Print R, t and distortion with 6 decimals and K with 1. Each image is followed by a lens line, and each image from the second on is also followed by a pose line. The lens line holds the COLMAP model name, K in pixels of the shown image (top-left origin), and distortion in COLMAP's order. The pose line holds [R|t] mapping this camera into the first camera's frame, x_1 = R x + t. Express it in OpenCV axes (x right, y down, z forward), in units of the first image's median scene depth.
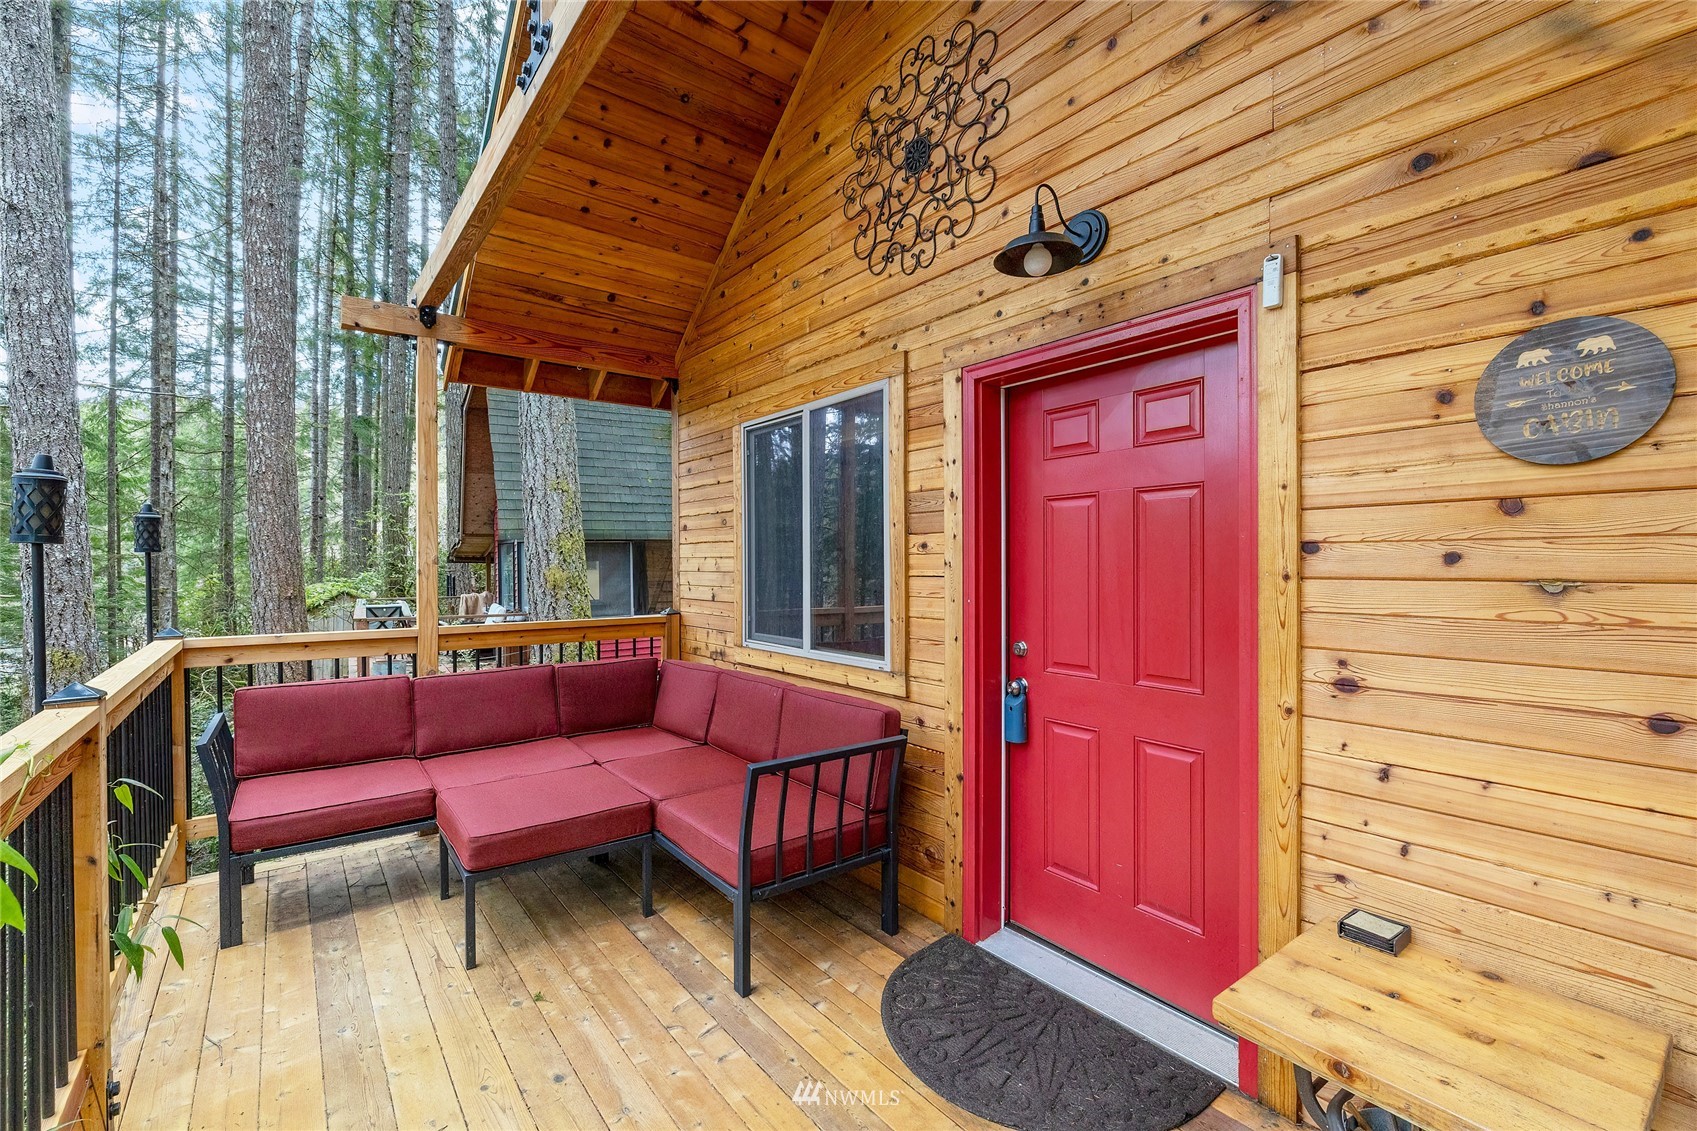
lens RADIAL K [[719.3, 0, 849.5], [0, 719.3, 572.9], [0, 0, 1]] dist [-0.001024, 0.000331]
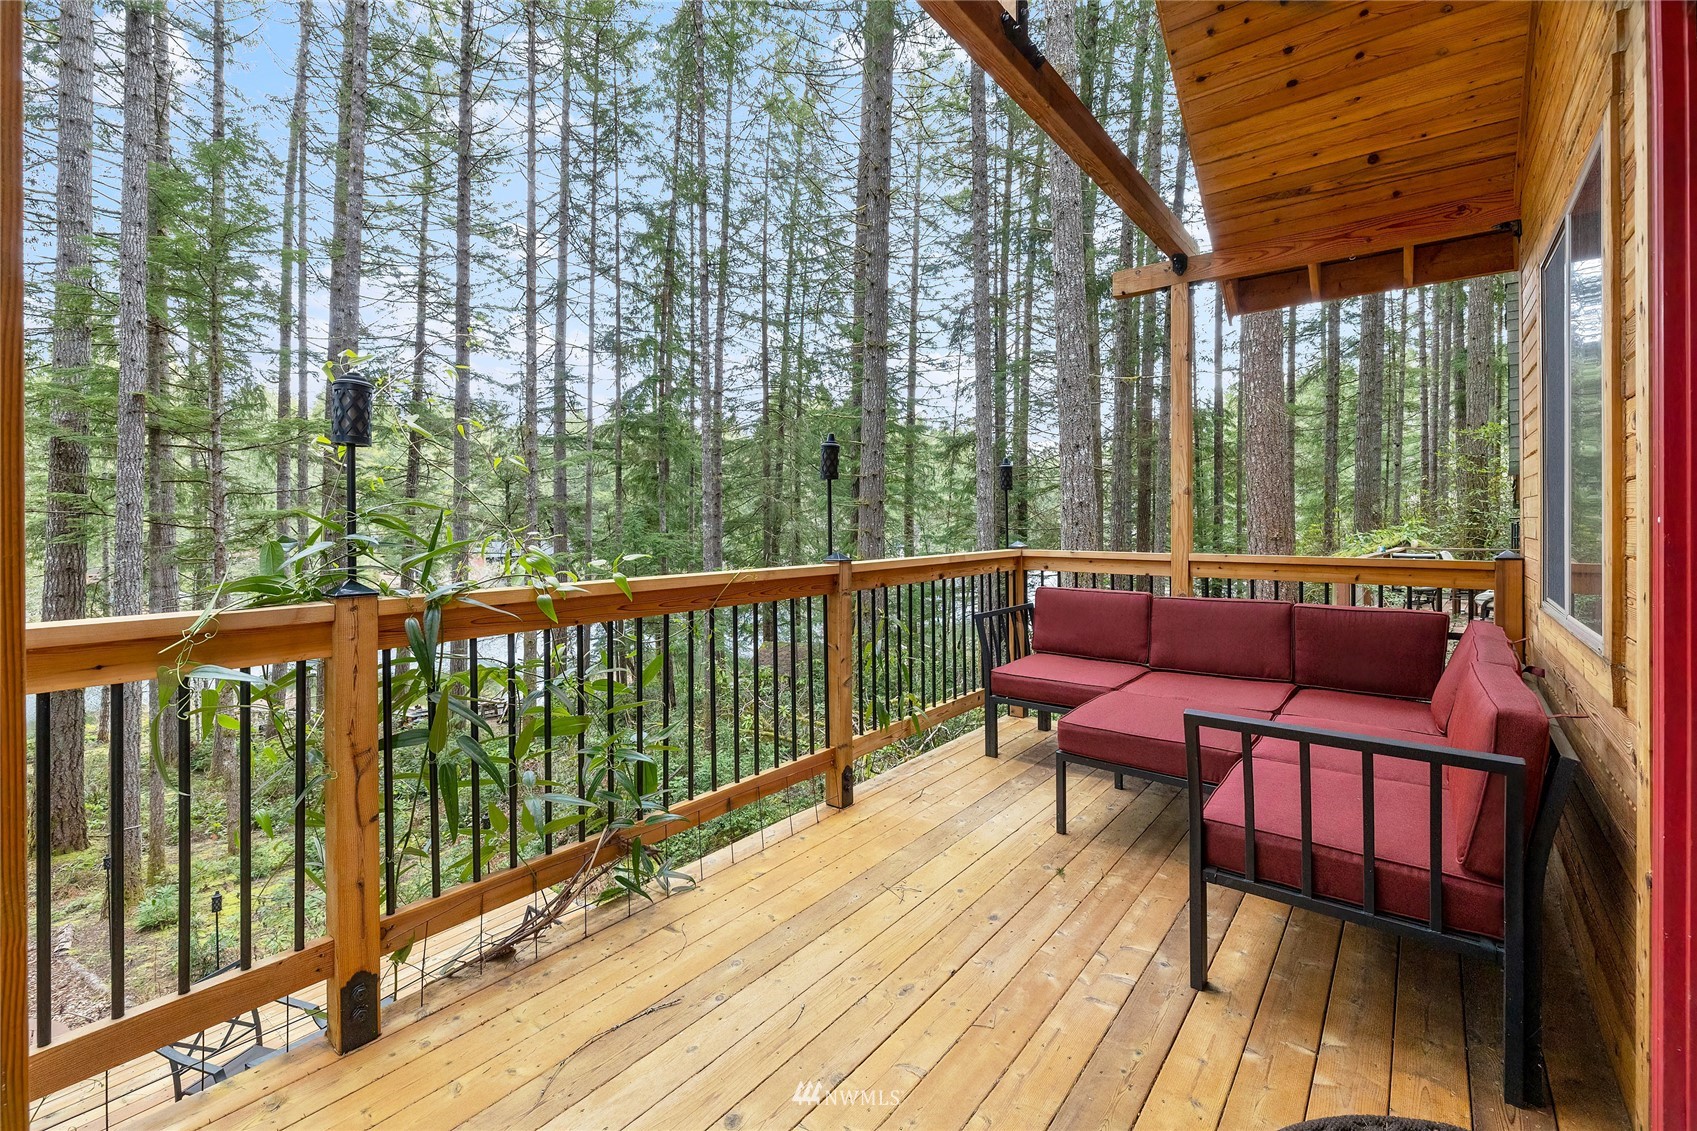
lens RADIAL K [[731.4, 0, 841.2], [0, 731.4, 523.8], [0, 0, 1]] dist [0.000915, 0.000004]
pose [[0.249547, 0.005247, -0.968349, 0.379405], [-0.006063, 0.999974, 0.003856, 0.033868], [0.968344, 0.004908, 0.249572, 0.257833]]
